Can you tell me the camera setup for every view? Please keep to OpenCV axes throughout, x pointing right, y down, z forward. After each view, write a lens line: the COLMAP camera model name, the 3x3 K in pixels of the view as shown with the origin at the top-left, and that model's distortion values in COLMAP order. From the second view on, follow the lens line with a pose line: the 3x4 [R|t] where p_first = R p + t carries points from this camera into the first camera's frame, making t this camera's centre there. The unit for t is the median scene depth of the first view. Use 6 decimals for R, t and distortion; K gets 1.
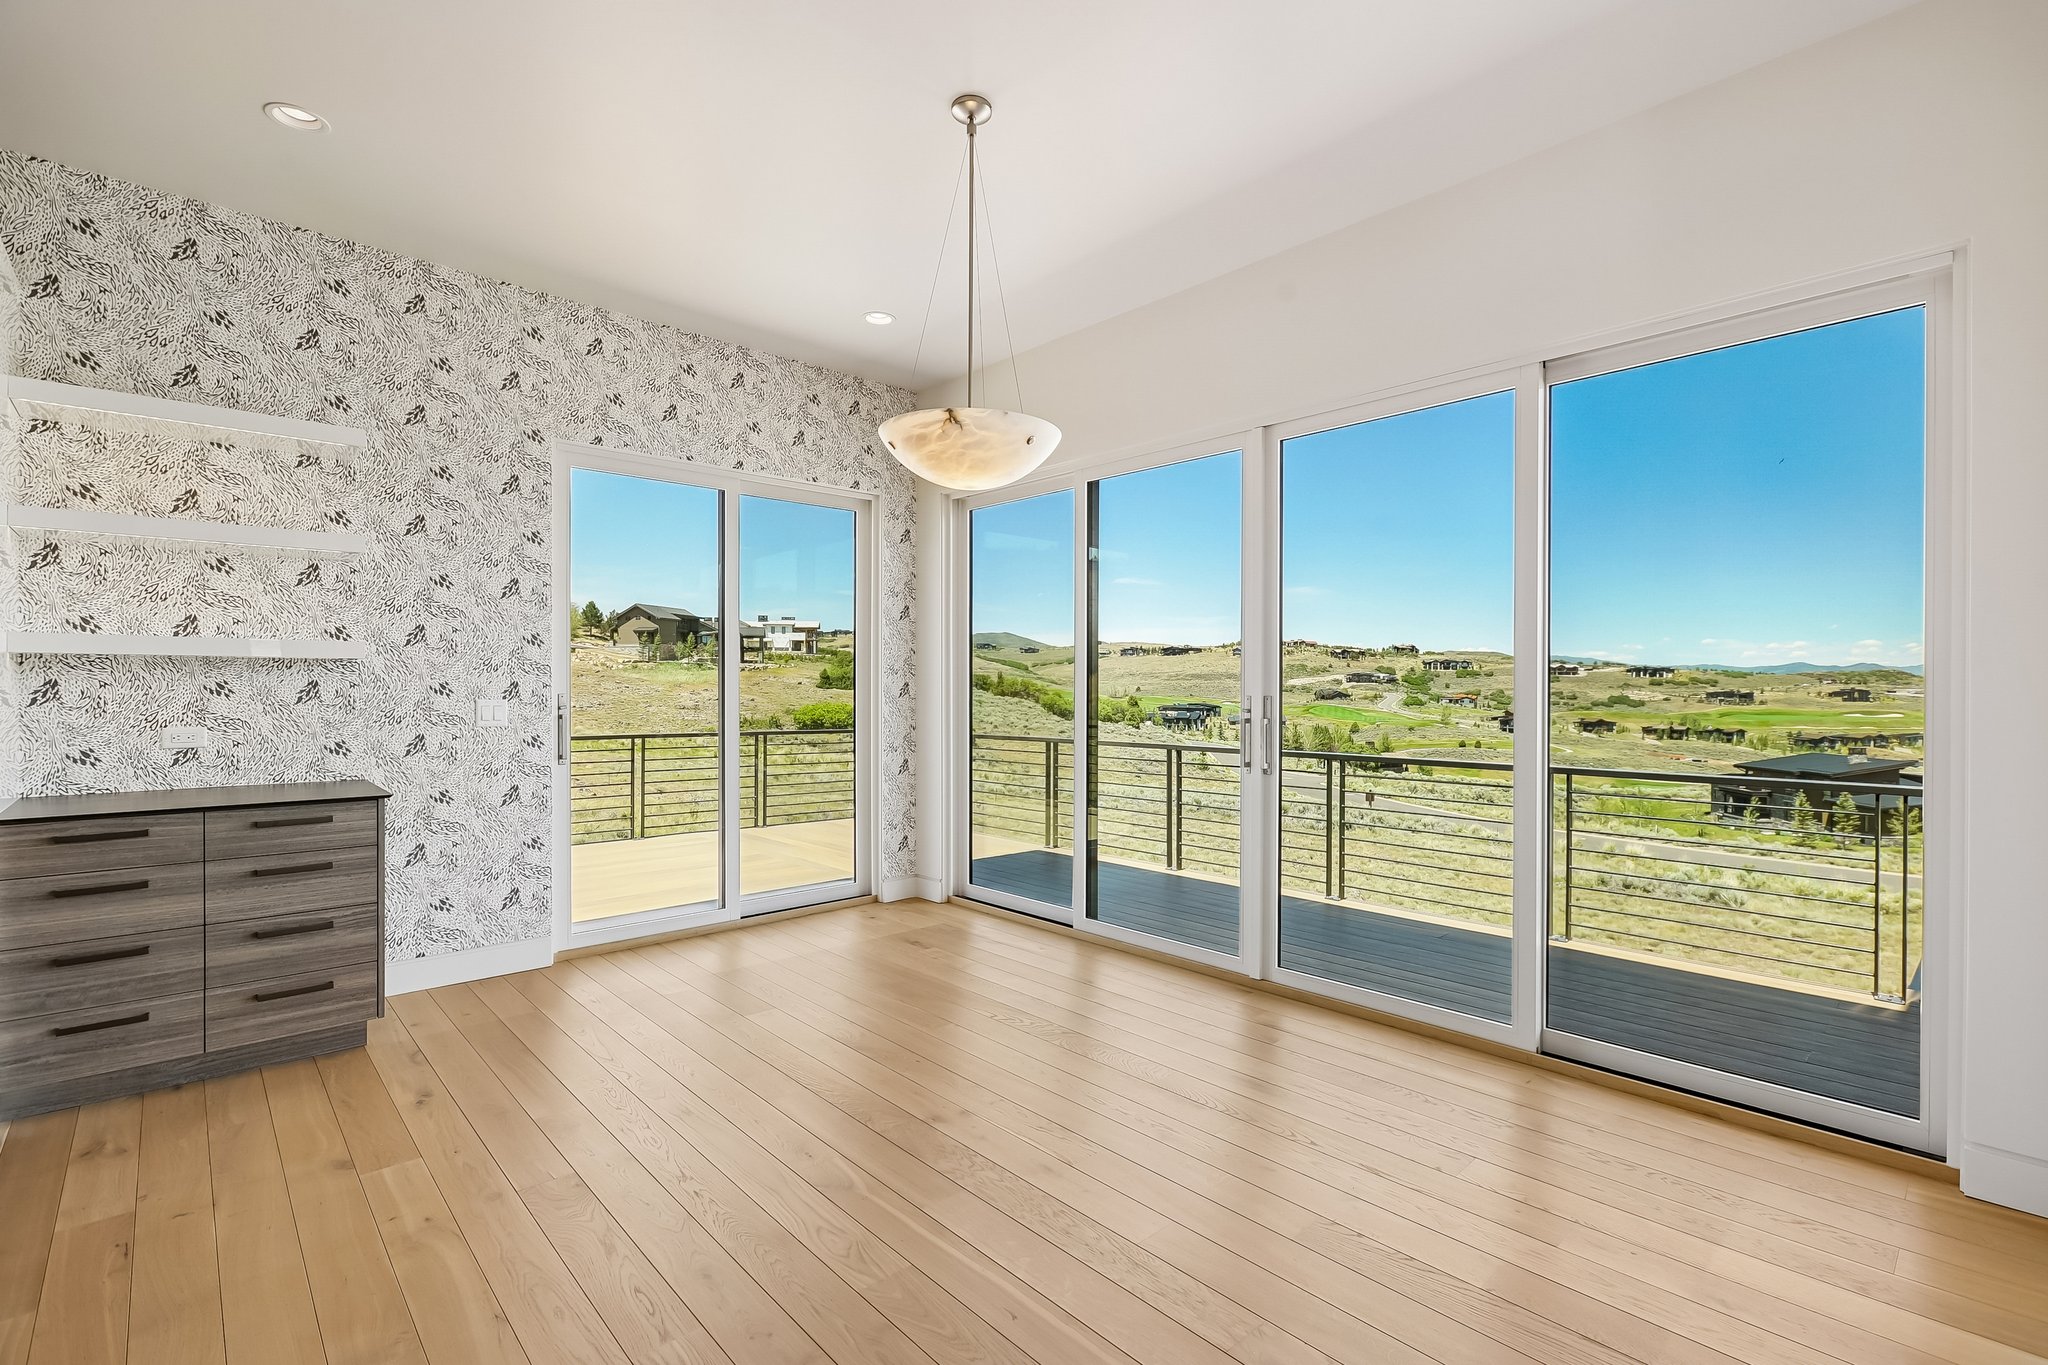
lens RADIAL K [[926.2, 0, 1038.0], [0, 926.2, 692.0], [0, 0, 1]] dist [0.004825, 0.000015]
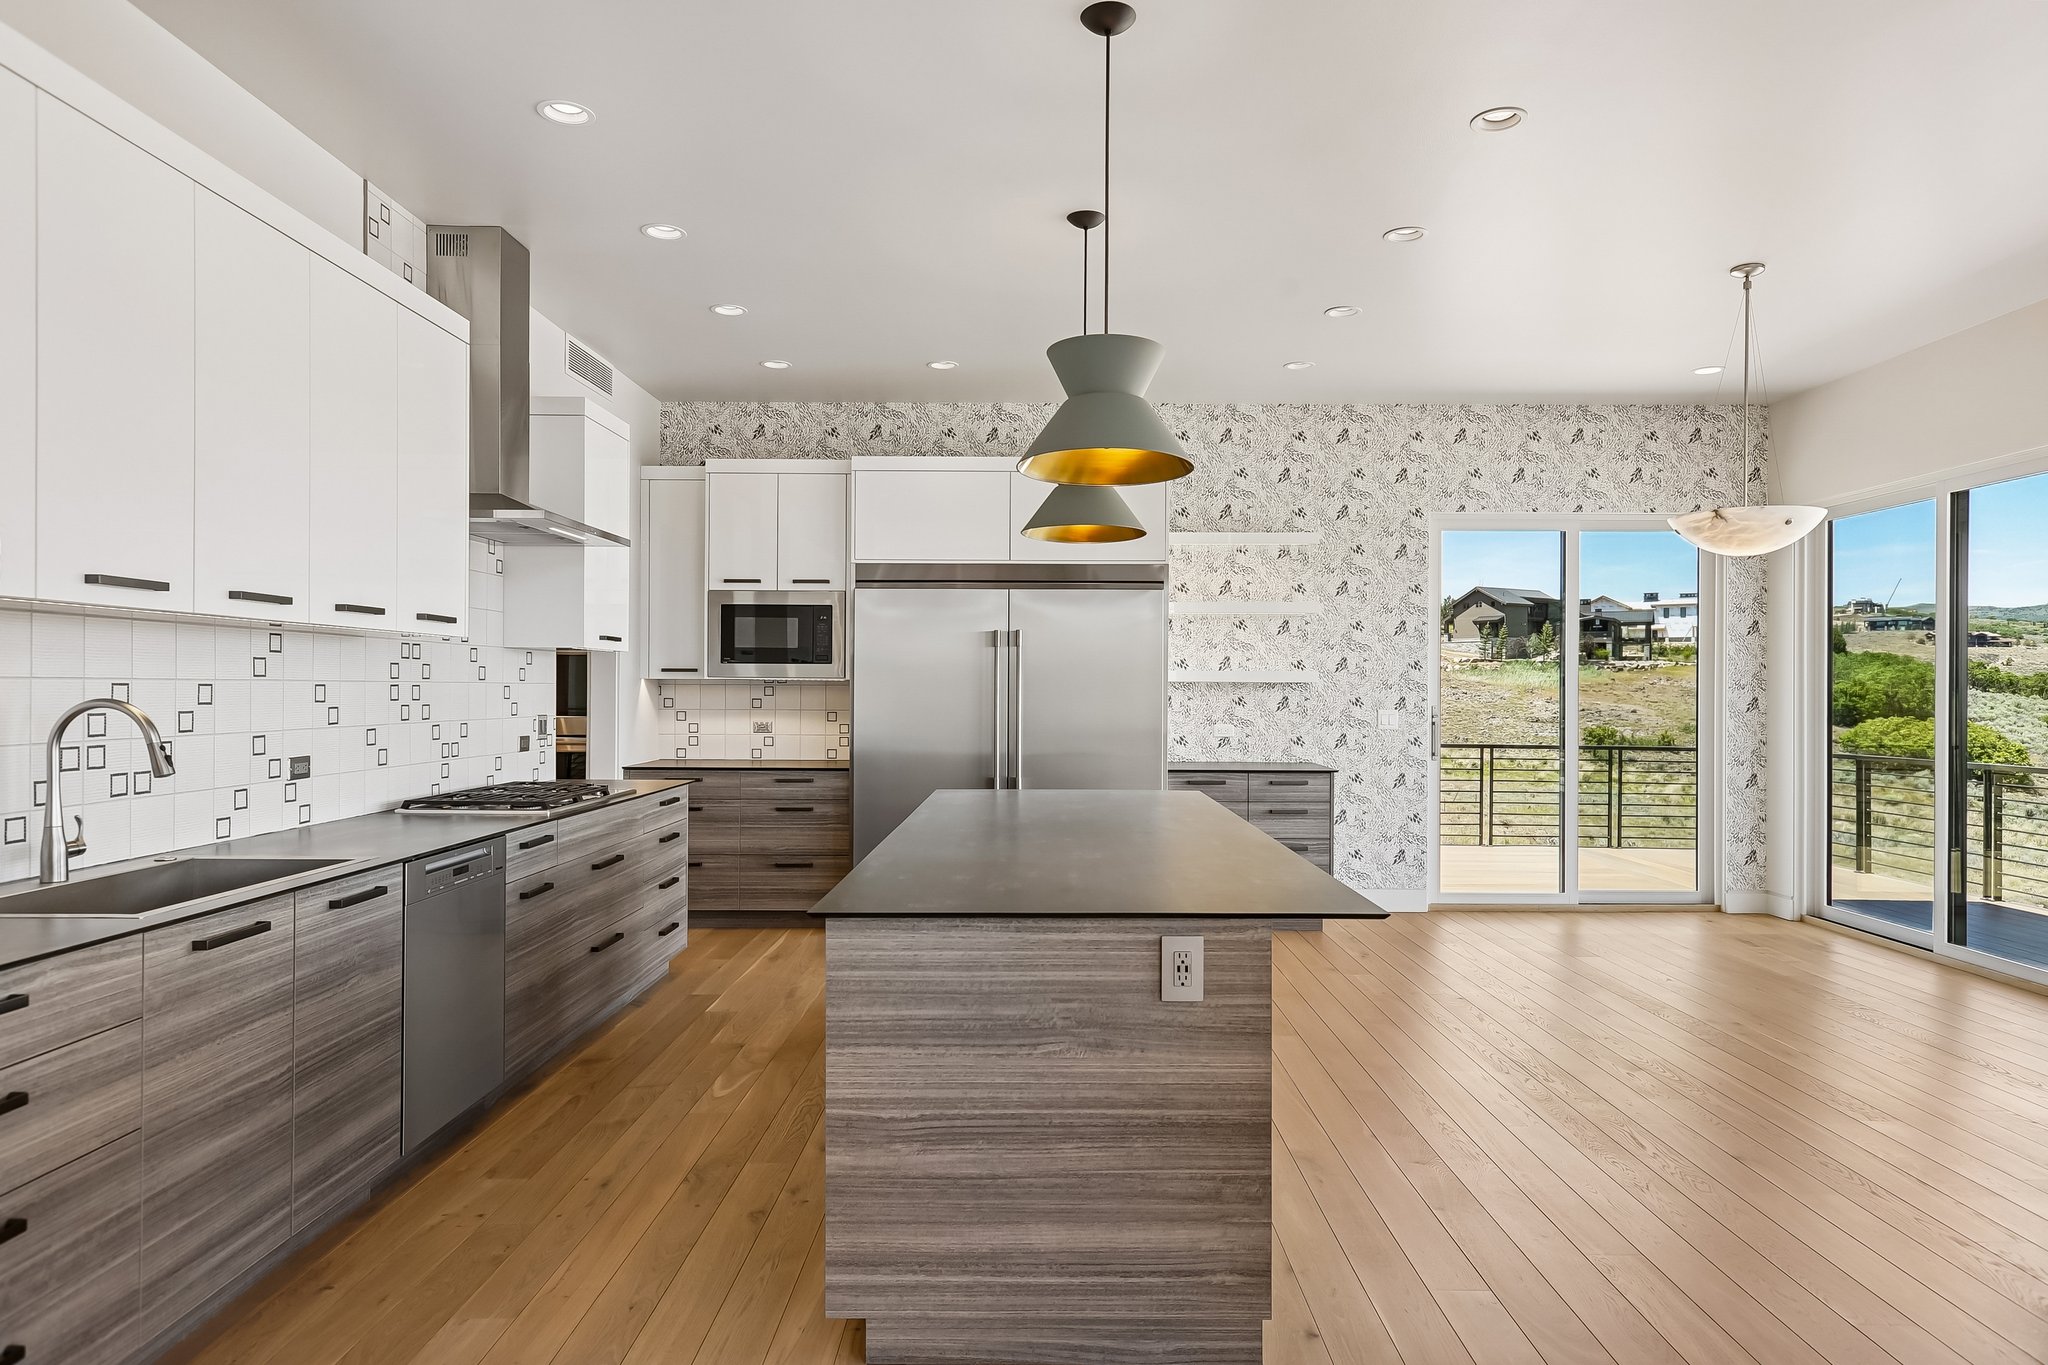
lens RADIAL K [[1228.1, 0, 1035.5], [0, 1228.1, 684.7], [0, 0, 1]] dist [0.016817, 0.000605]
pose [[0.730048, -0.001579, -0.683394, 0.240020], [-0.006650, 0.999934, -0.009415, -0.007182], [0.683364, 0.011418, 0.729989, -0.599432]]
